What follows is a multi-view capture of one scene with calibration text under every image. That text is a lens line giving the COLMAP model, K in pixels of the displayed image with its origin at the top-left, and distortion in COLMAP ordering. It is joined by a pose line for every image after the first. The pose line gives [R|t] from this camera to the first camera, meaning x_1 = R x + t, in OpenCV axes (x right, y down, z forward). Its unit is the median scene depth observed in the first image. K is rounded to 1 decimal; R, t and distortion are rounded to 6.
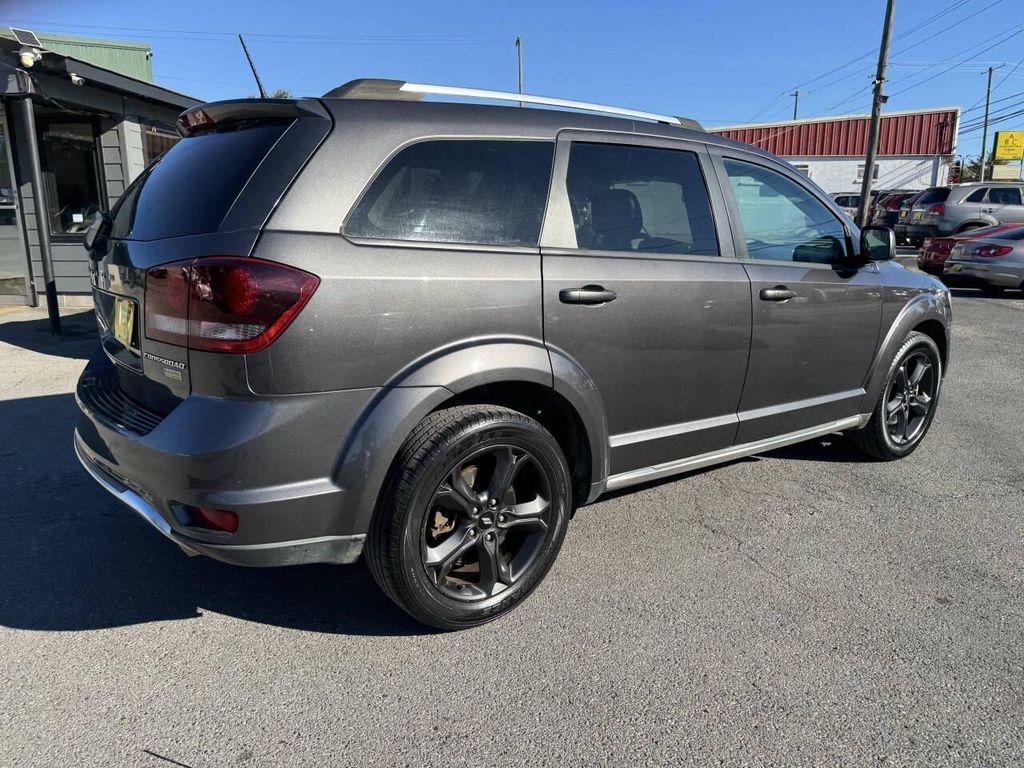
lens RADIAL K [[732.8, 0, 508.6], [0, 732.8, 391.4], [0, 0, 1]] dist [0.025782, -0.019840]
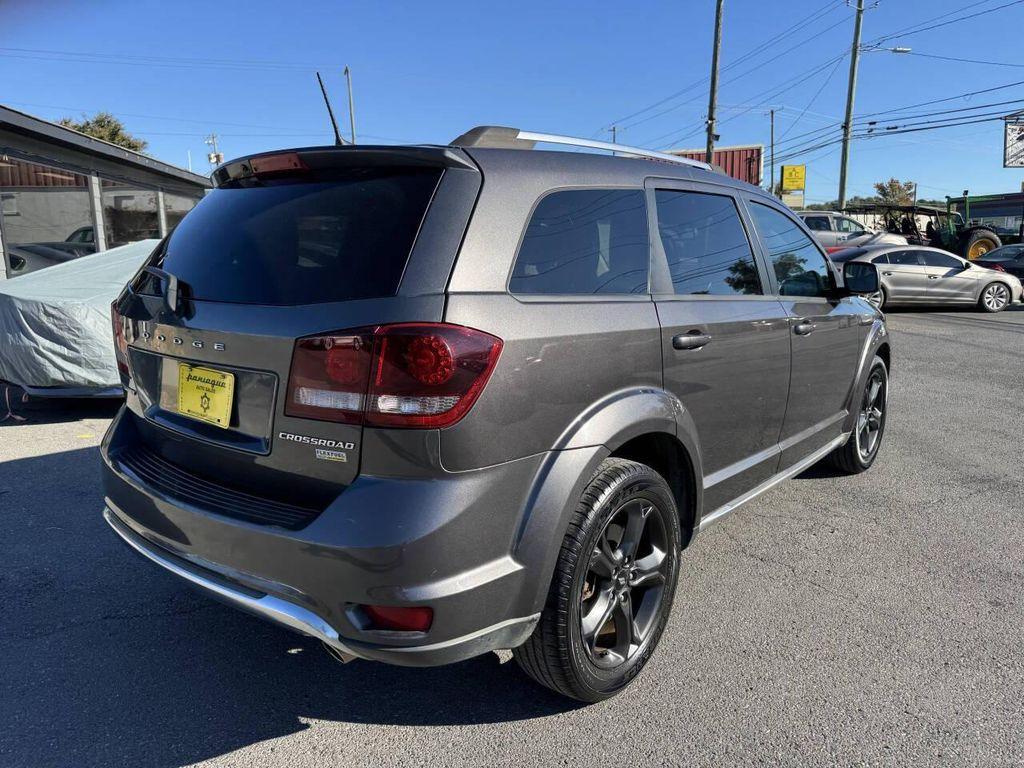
lens RADIAL K [[732.8, 0, 507.1], [0, 732.8, 380.3], [0, 0, 1]] dist [0.025782, -0.019840]
pose [[0.974712, -0.054383, 0.216745, -0.365541], [0.064867, 0.997028, -0.041551, -0.052974], [-0.213841, 0.054559, 0.975344, 0.081868]]
